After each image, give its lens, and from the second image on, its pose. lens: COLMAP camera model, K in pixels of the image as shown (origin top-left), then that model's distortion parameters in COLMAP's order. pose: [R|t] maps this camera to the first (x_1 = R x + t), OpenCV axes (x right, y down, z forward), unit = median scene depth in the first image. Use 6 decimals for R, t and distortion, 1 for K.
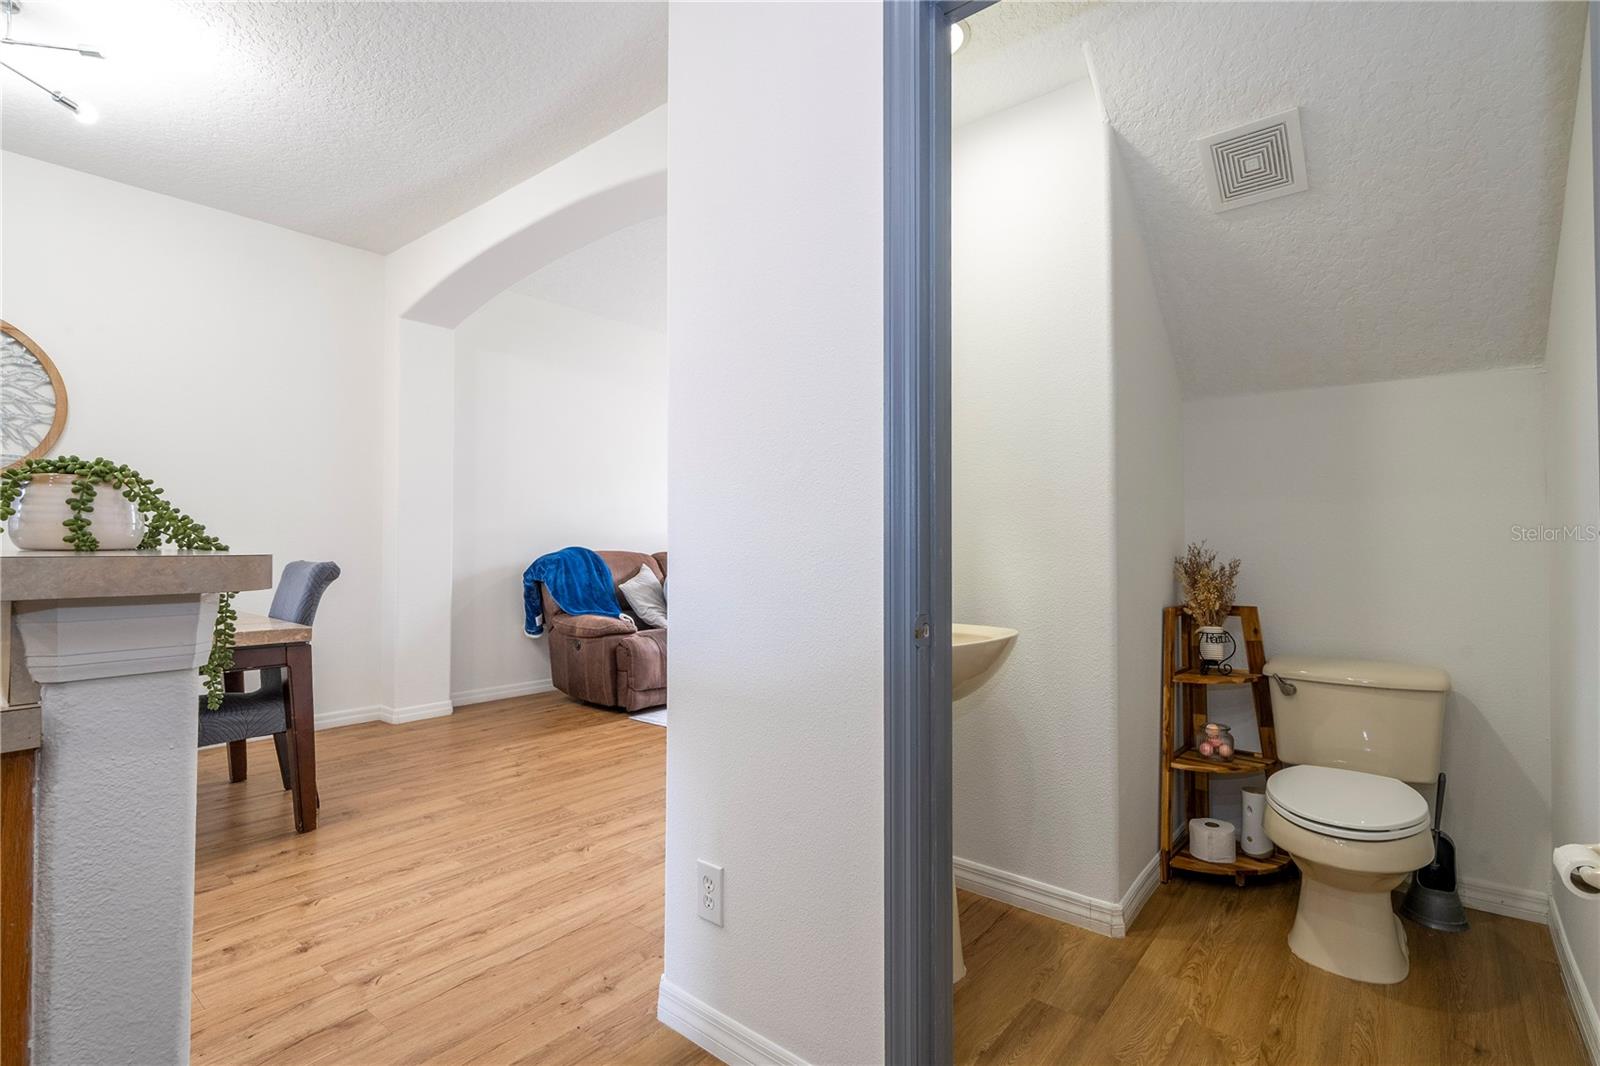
lens RADIAL K [[724.8, 0, 812.2], [0, 724.8, 532.4], [0, 0, 1]] dist [-0.002138, 0.000115]
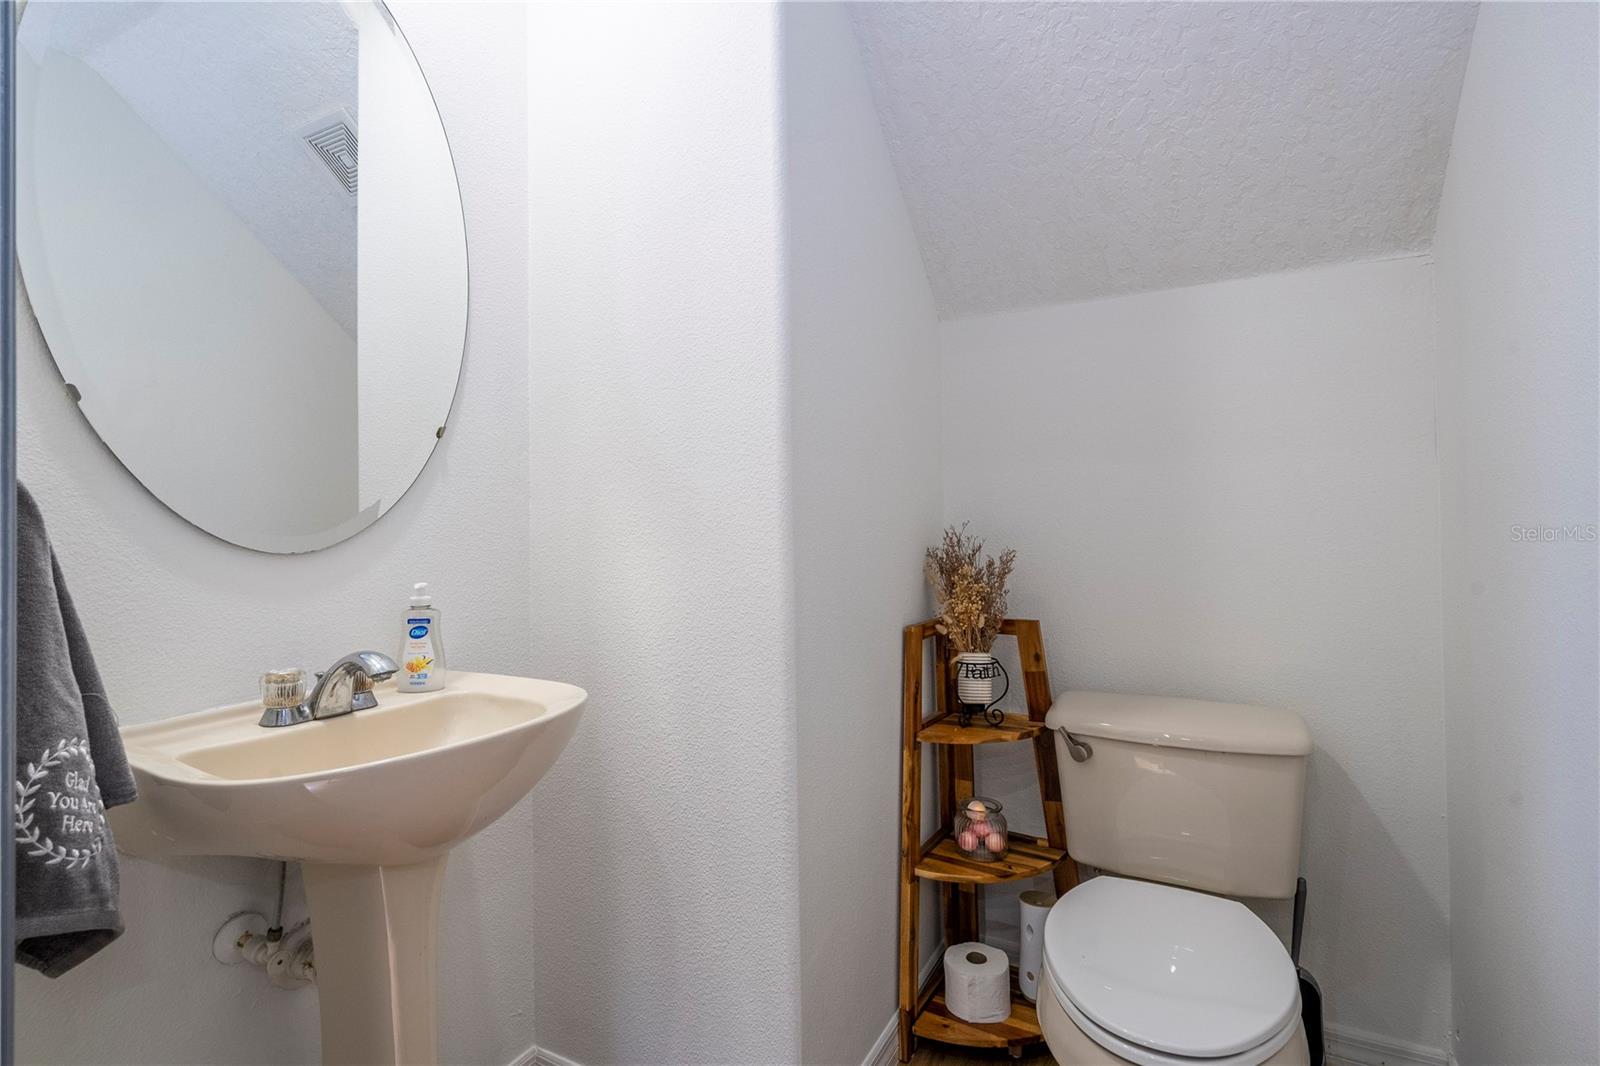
lens RADIAL K [[647.7, 0, 797.7], [0, 647.7, 528.7], [0, 0, 1]] dist [-0.002588, 0.000048]
pose [[0.989023, -0.012165, 0.147258, 0.309617], [0.011550, 0.999921, 0.005031, 0.012516], [-0.147307, -0.003275, 0.989085, 0.445611]]
